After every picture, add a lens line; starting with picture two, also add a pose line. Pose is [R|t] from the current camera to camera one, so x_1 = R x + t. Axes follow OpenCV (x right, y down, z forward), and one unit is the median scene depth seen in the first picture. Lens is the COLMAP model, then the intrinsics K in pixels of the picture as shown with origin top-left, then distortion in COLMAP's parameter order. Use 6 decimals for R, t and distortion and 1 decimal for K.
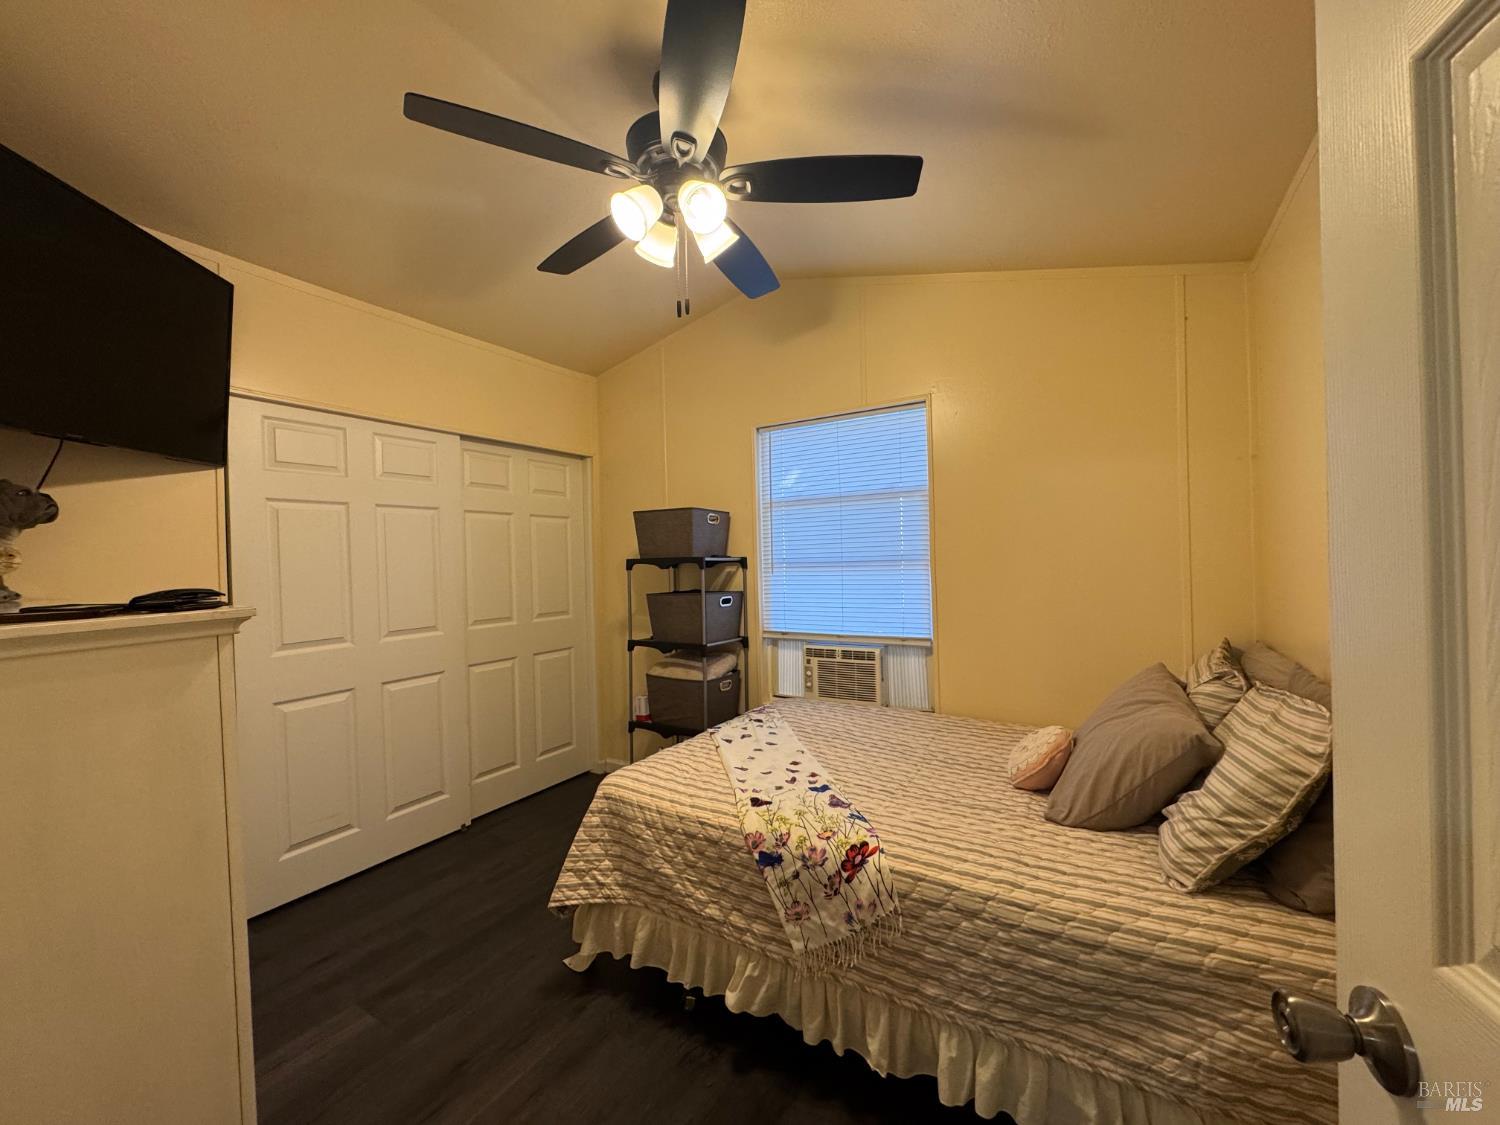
lens RADIAL K [[597.3, 0, 746.8], [0, 597.3, 560.5], [0, 0, 1]] dist [-0.002454, 0.000043]
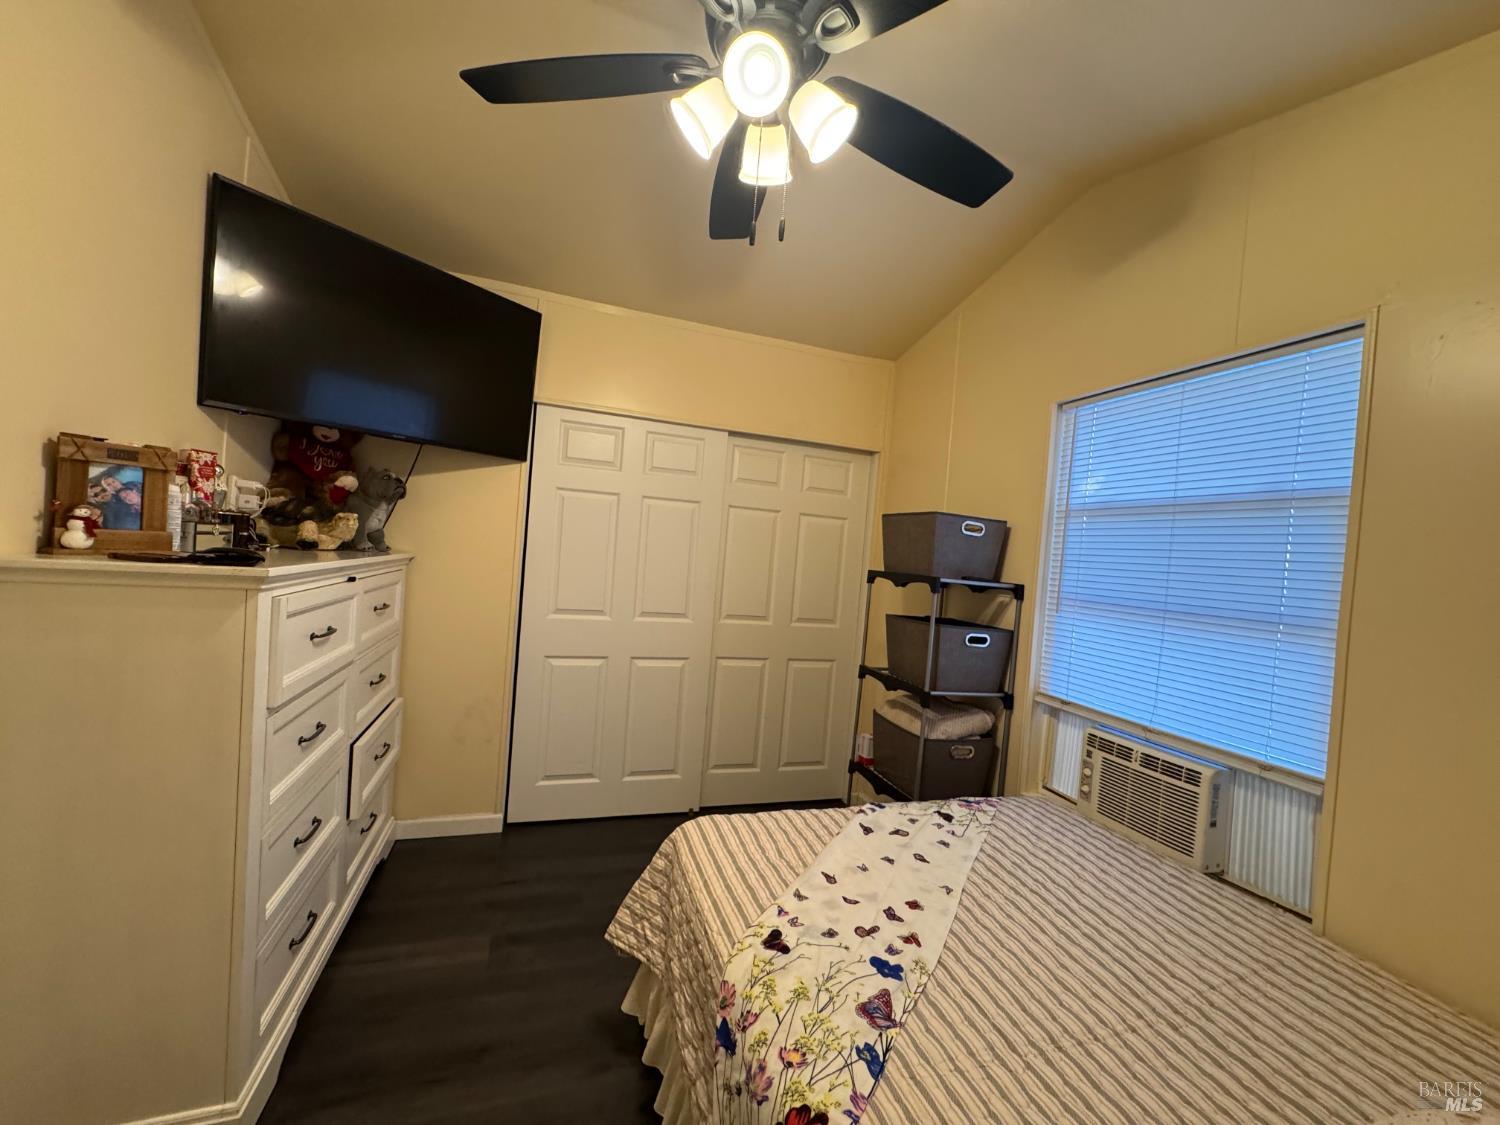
lens RADIAL K [[597.3, 0, 748.9], [0, 597.3, 561.0], [0, 0, 1]] dist [-0.002454, 0.000043]
pose [[0.760986, 0.094904, -0.641789, 0.260341], [-0.100869, 0.994521, 0.027461, -0.025896], [0.640879, 0.043839, 0.766389, 0.297178]]
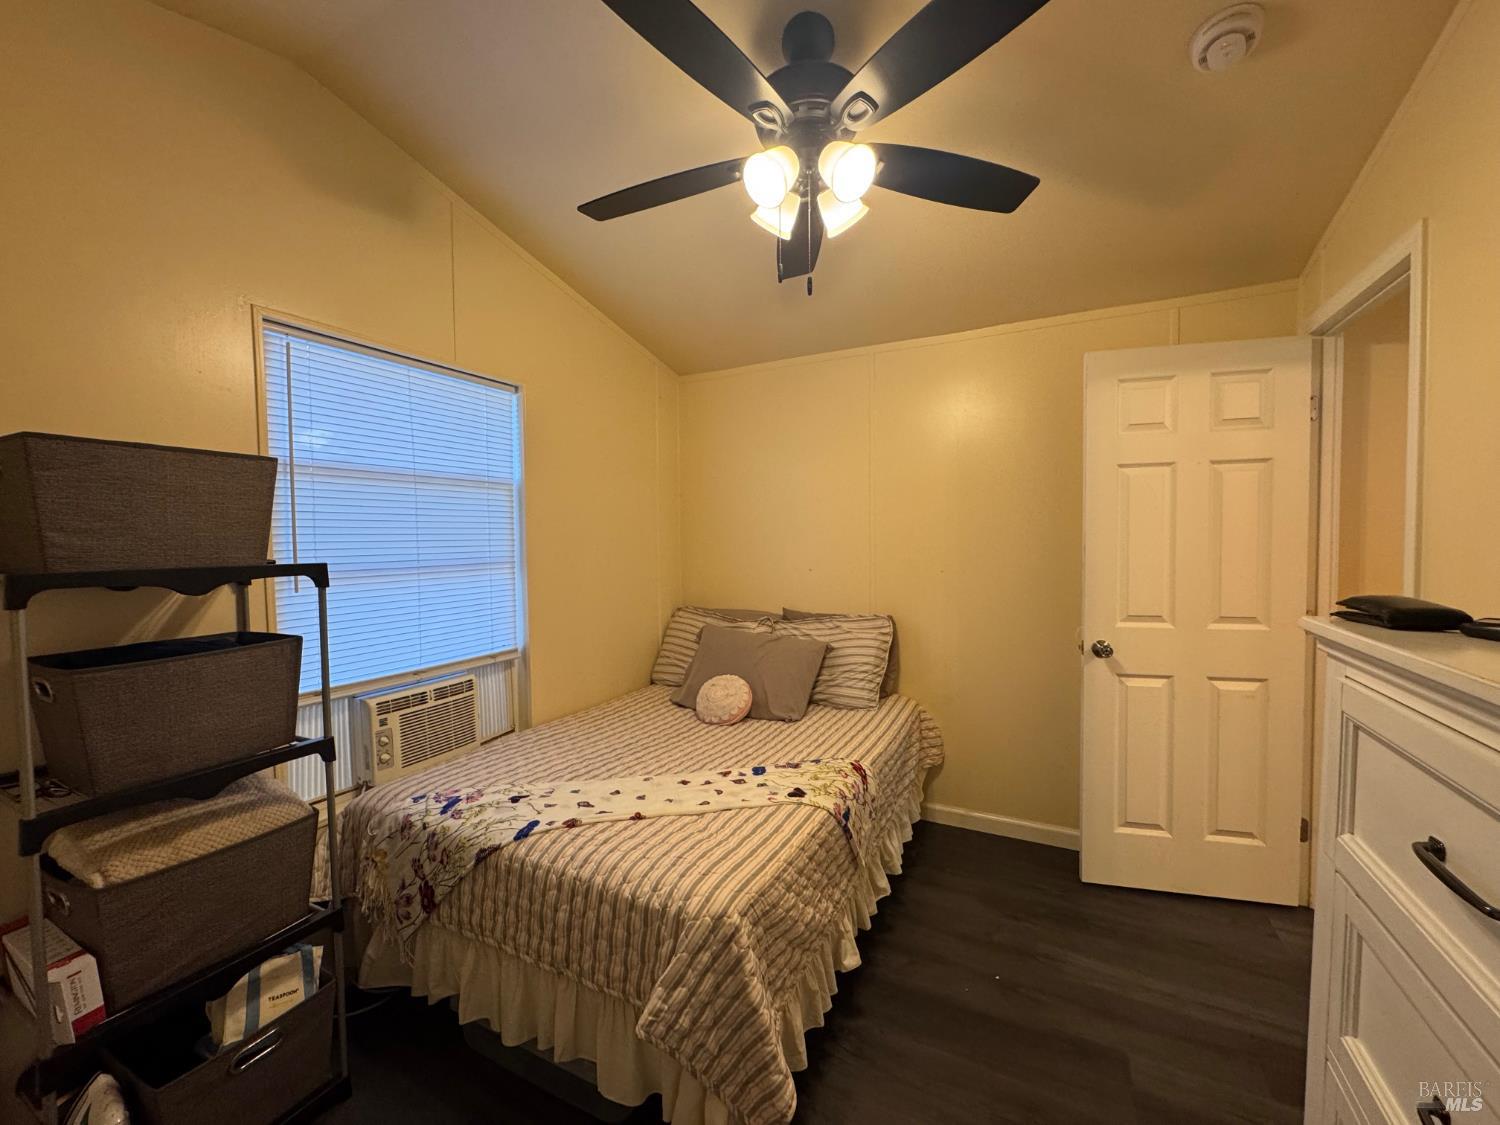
lens RADIAL K [[597.3, 0, 748.2], [0, 597.3, 559.3], [0, 0, 1]] dist [-0.002454, 0.000043]
pose [[-0.064850, -0.008673, 0.997857, -0.675070], [0.014721, 0.999845, 0.009647, -0.009990], [-0.997786, 0.015315, -0.064712, 0.765397]]
